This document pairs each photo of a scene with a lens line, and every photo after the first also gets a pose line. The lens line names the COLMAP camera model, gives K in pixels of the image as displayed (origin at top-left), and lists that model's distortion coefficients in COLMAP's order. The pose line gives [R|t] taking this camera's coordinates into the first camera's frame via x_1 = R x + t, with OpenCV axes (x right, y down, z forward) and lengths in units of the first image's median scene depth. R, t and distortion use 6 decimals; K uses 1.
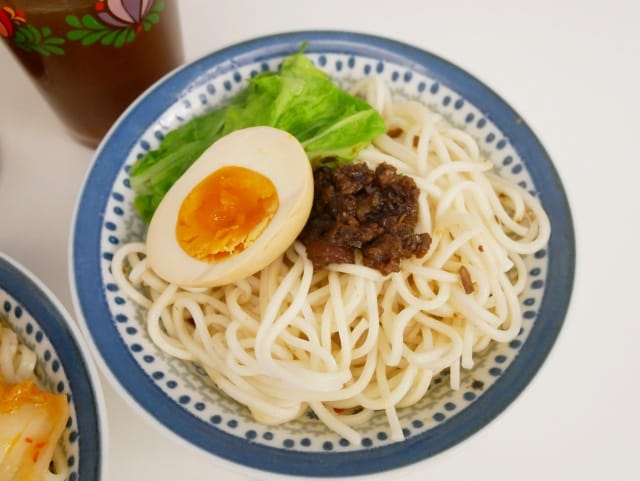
lens RADIAL K [[631.1, 0, 320.0], [0, 631.1, 240.5], [0, 0, 1]] dist [-0.007681, -0.008767]
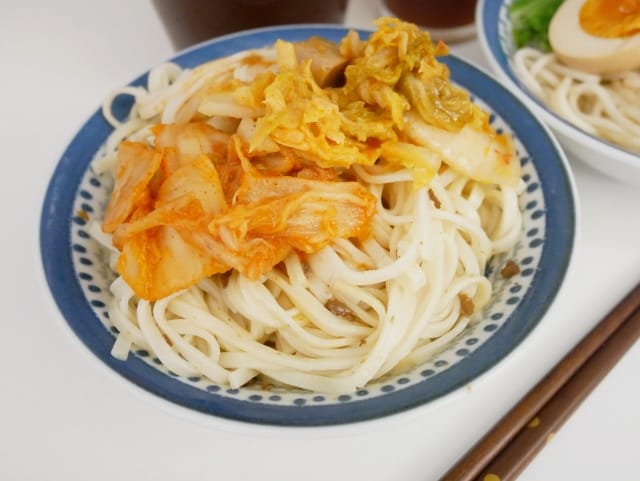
lens RADIAL K [[631.1, 0, 320.0], [0, 631.1, 240.5], [0, 0, 1]] dist [-0.007681, -0.008767]
pose [[0.995825, 0.034532, -0.084495, -0.582199], [-0.050486, 0.979570, -0.194664, 0.614231], [0.076046, 0.198117, 0.977224, -0.108264]]
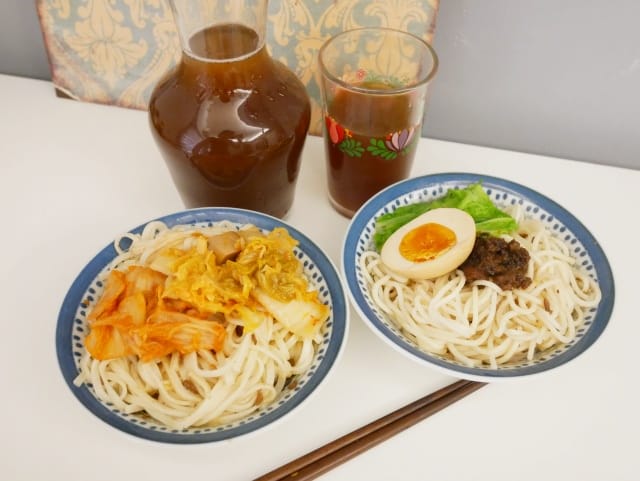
lens RADIAL K [[631.1, 0, 320.0], [0, 631.1, 240.5], [0, 0, 1]] dist [-0.007681, -0.008767]
pose [[0.951235, 0.224413, -0.211636, -0.050950], [-0.275108, 0.927529, -0.252994, 0.510872], [0.139523, 0.298879, 0.944036, -0.856421]]
